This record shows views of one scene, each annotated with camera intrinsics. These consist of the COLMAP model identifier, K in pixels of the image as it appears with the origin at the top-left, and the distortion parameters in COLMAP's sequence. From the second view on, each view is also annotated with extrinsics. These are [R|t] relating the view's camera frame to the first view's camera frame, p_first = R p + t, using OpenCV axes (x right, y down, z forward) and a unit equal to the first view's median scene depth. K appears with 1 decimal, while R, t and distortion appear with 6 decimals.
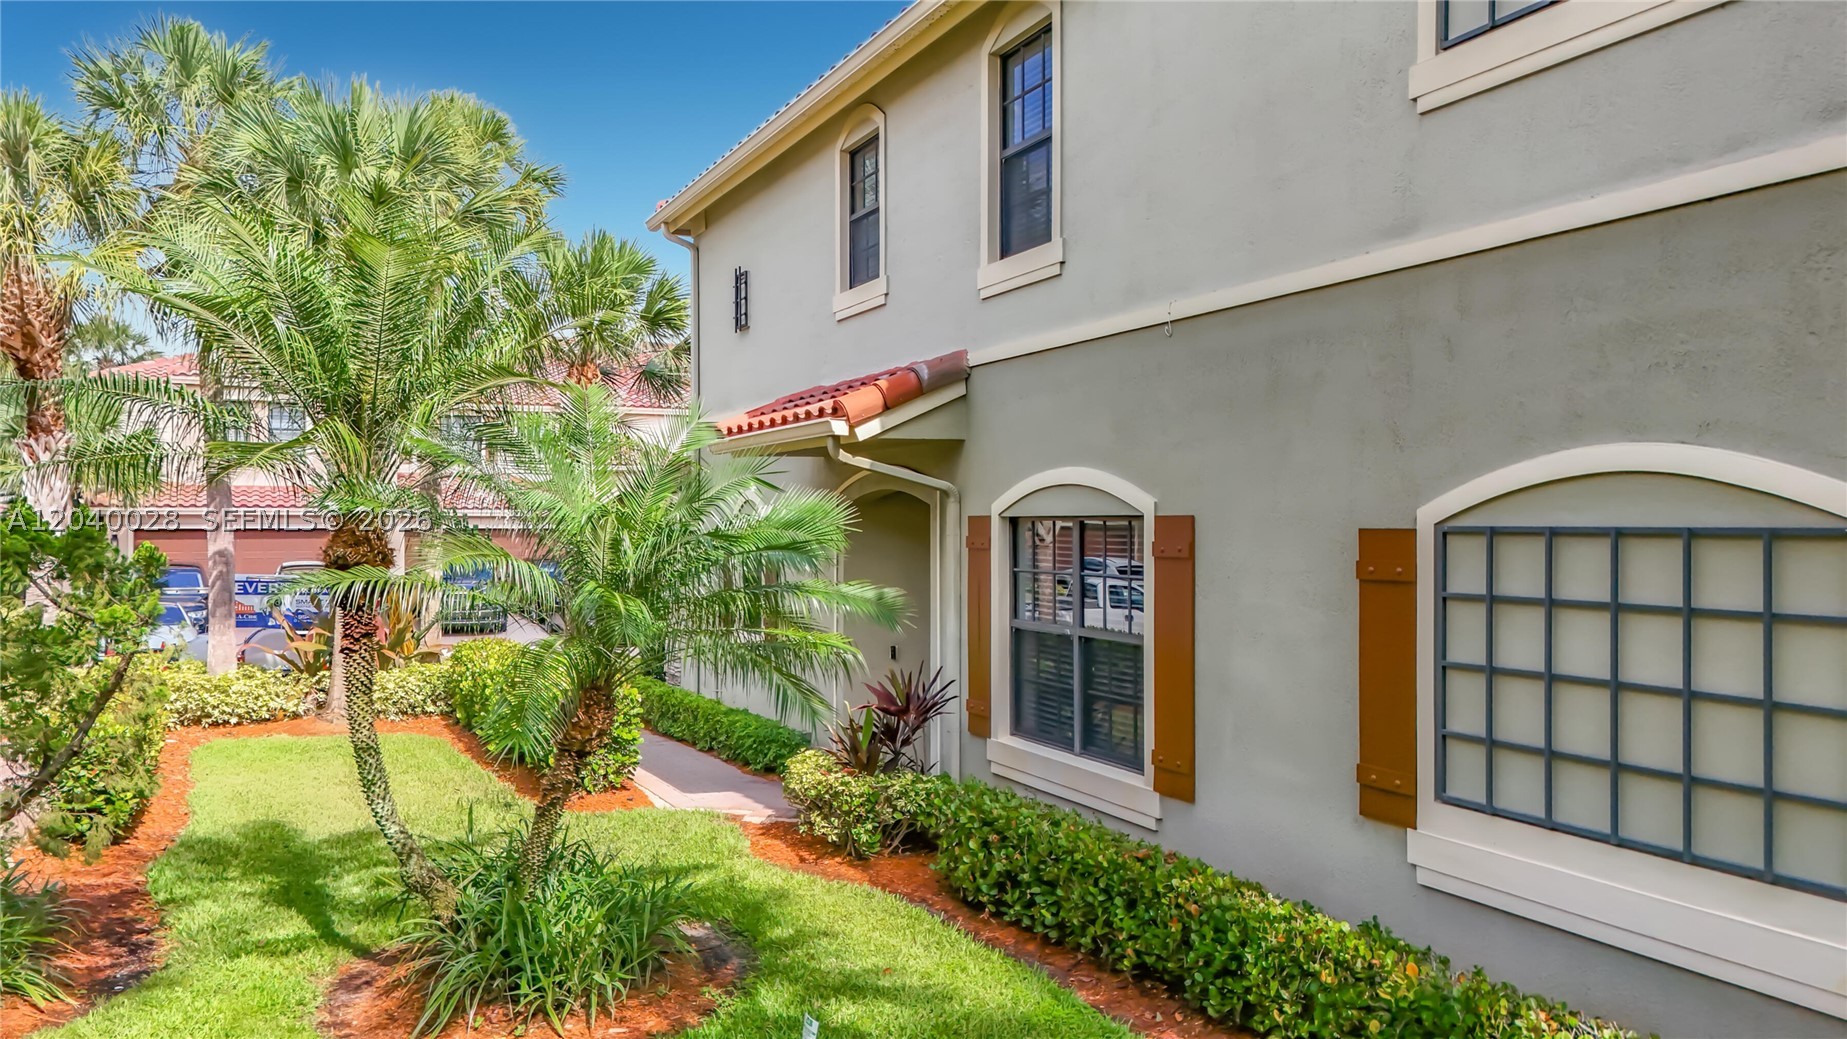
lens RADIAL K [[1372.2, 0, 973.9], [0, 1372.2, 526.1], [0, 0, 1]] dist [0.052941, -0.022500]
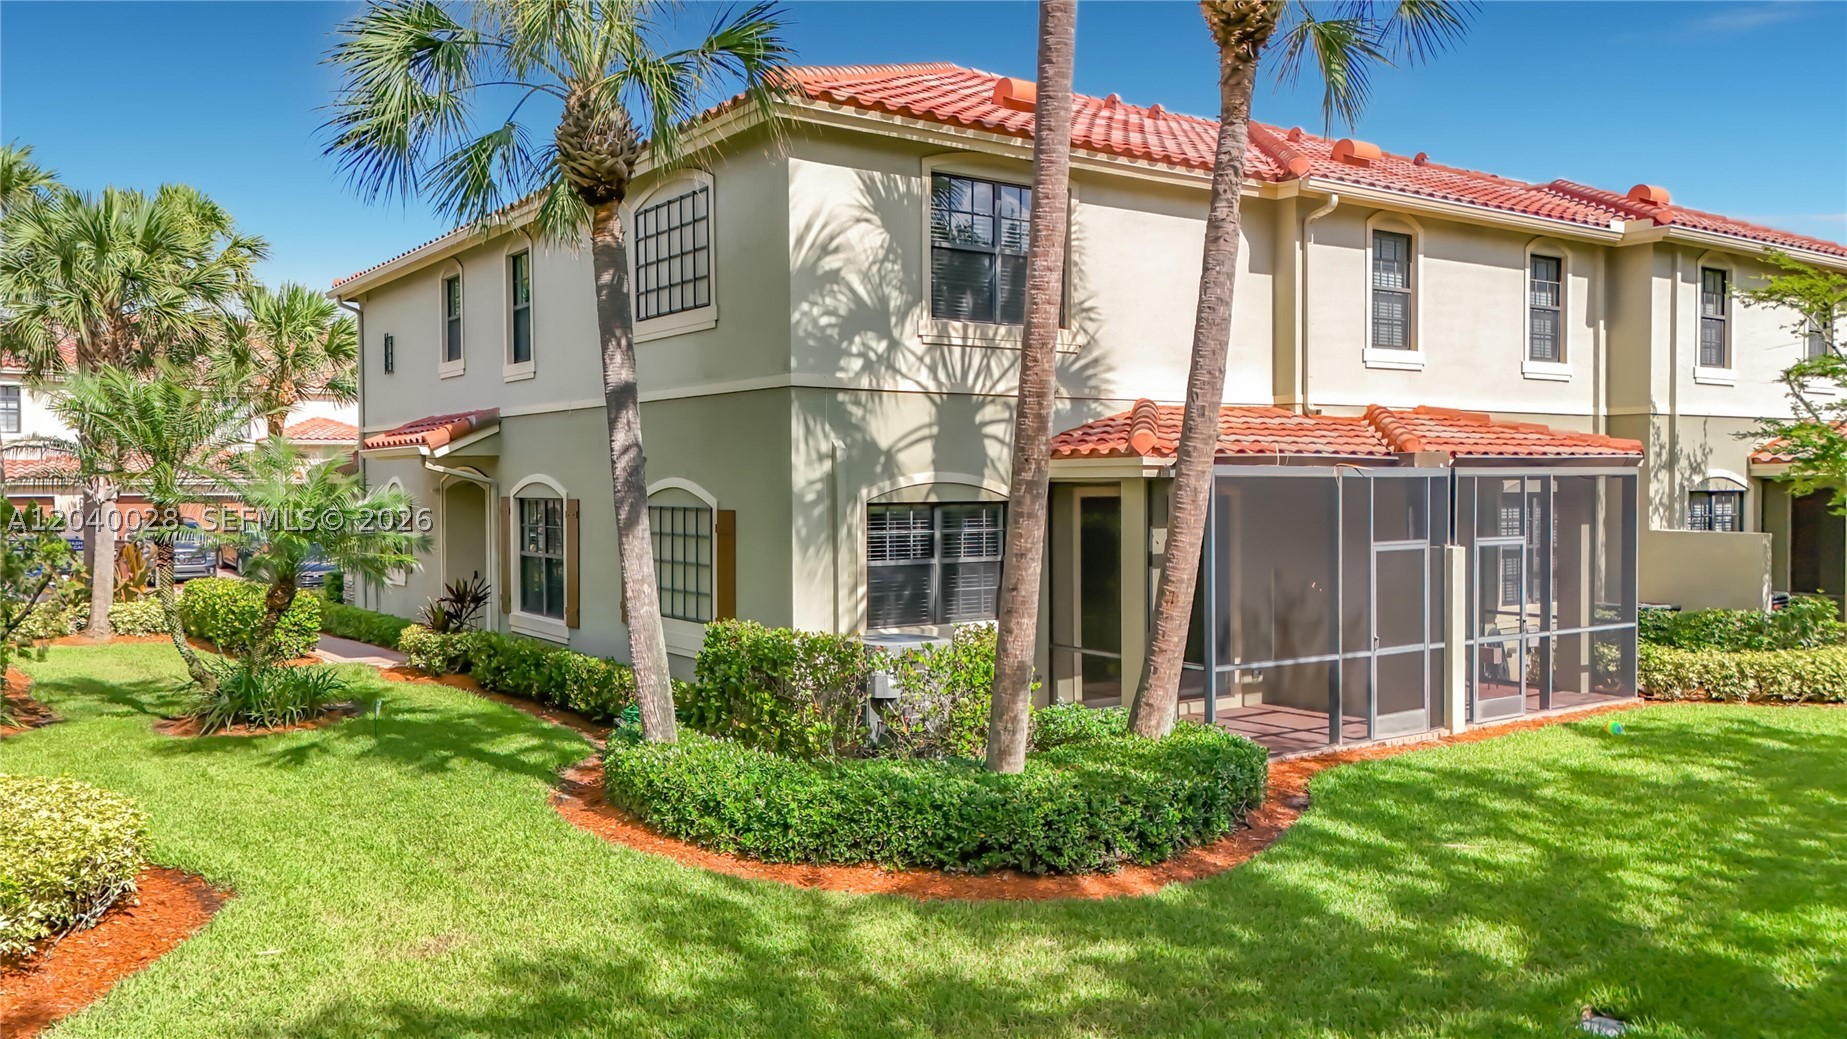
lens RADIAL K [[1372.2, 0, 952.1], [0, 1372.2, 532.4], [0, 0, 1]] dist [0.052941, -0.022500]
pose [[0.985970, -0.004696, 0.166855, 0.296298], [-0.000392, 0.999536, 0.030446, -0.016981], [-0.166921, -0.030085, 0.985511, -0.986501]]
